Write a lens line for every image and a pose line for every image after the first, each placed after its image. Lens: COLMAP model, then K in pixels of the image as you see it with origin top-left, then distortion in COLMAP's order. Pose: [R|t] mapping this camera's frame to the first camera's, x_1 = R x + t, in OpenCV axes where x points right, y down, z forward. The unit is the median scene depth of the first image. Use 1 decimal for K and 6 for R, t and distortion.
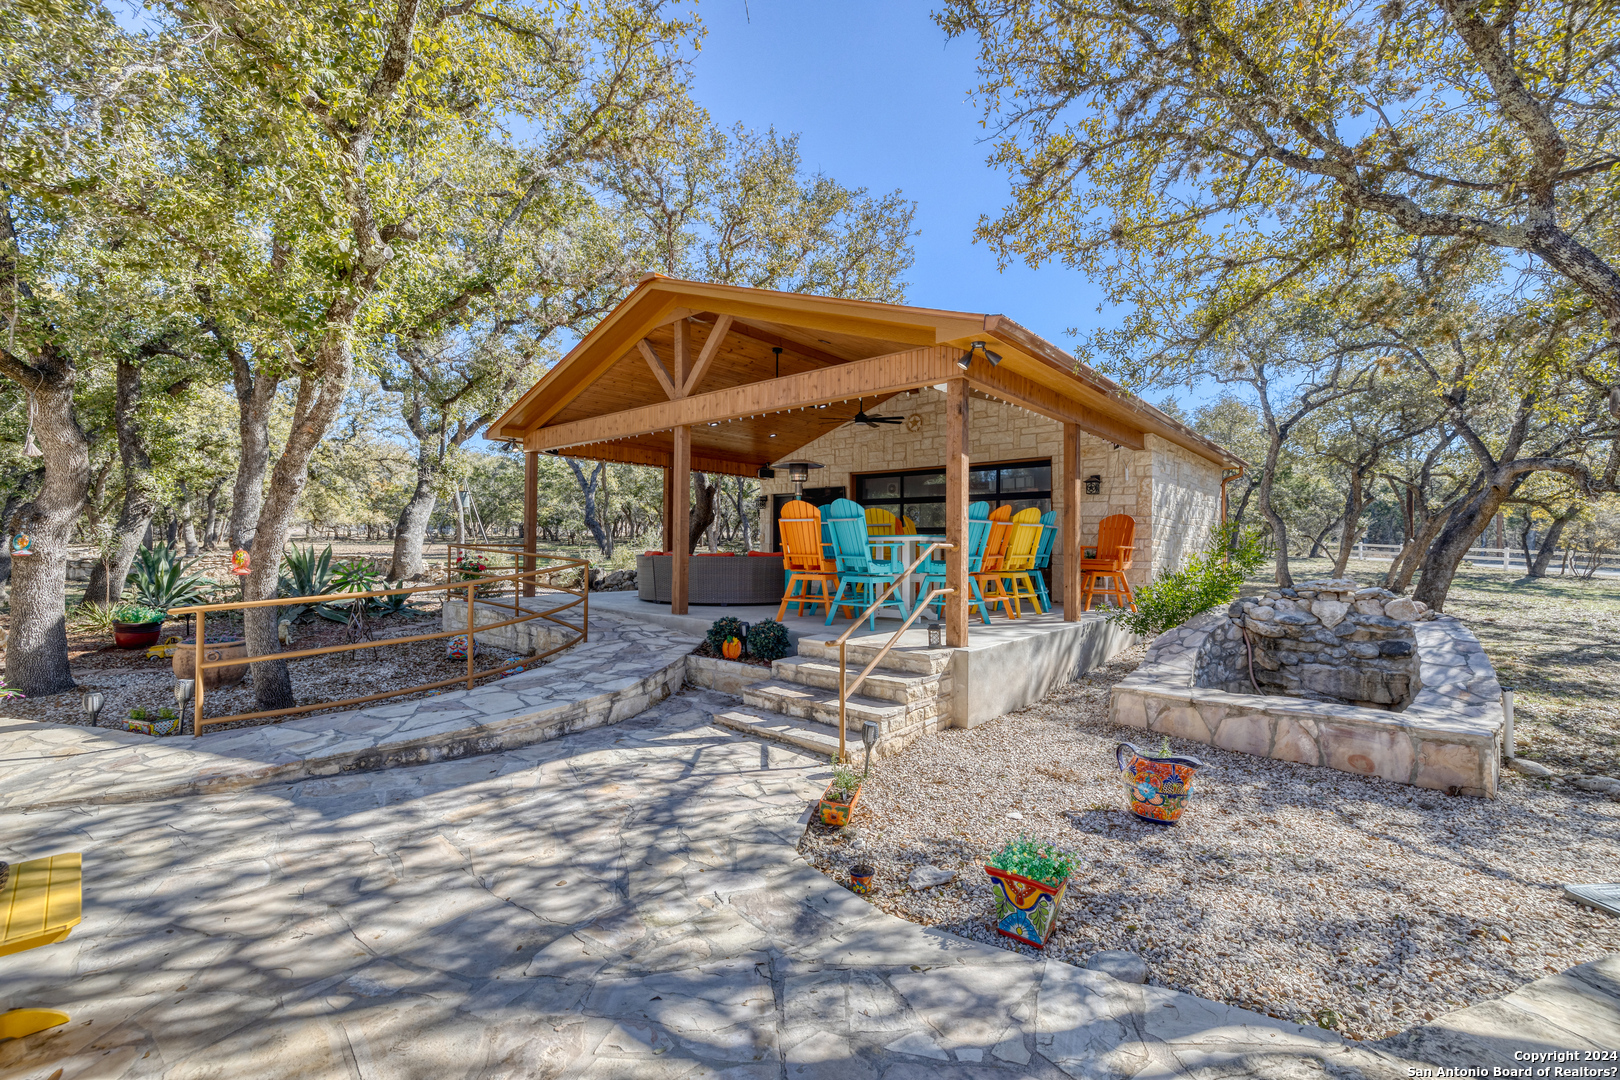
lens RADIAL K [[678.0, 0, 811.0], [0, 678.0, 536.3], [0, 0, 1]] dist [-0.000629, -0.000215]
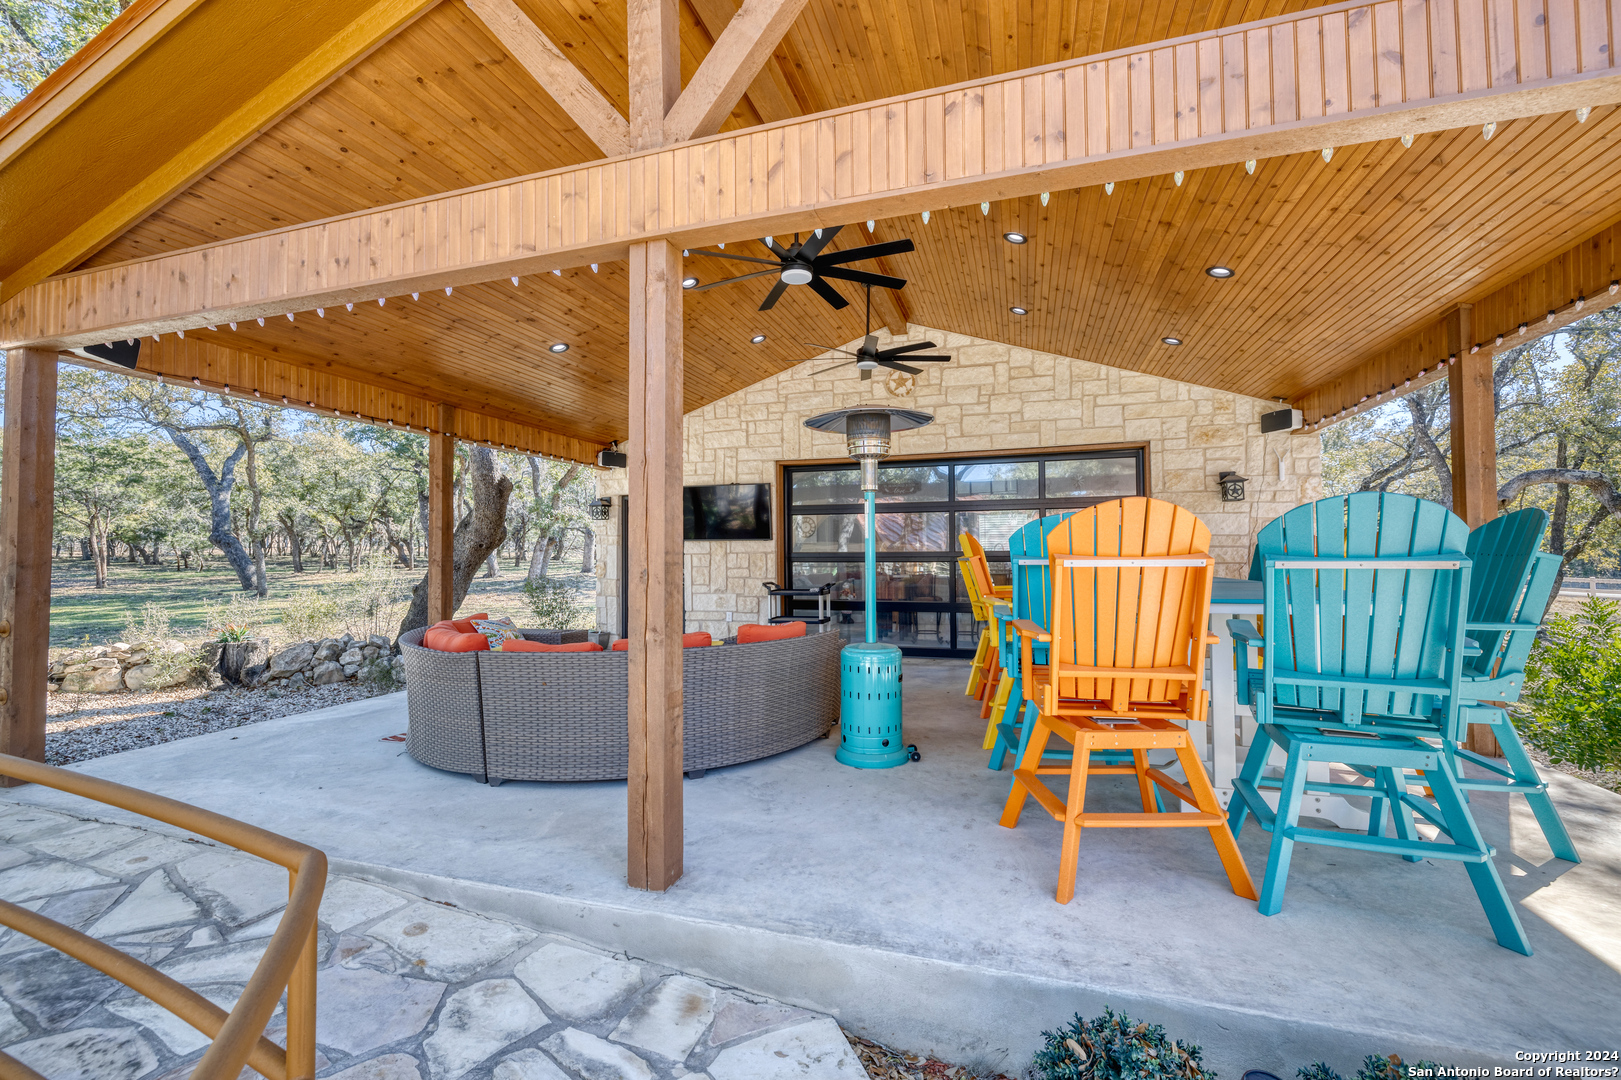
lens RADIAL K [[680.2, 0, 812.1], [0, 680.2, 535.1], [0, 0, 1]] dist [-0.000195, 0.000571]
pose [[0.918708, -0.002183, 0.394932, -0.068420], [0.009359, 0.999824, -0.016247, -0.007930], [-0.394827, 0.018622, 0.918567, 0.193998]]
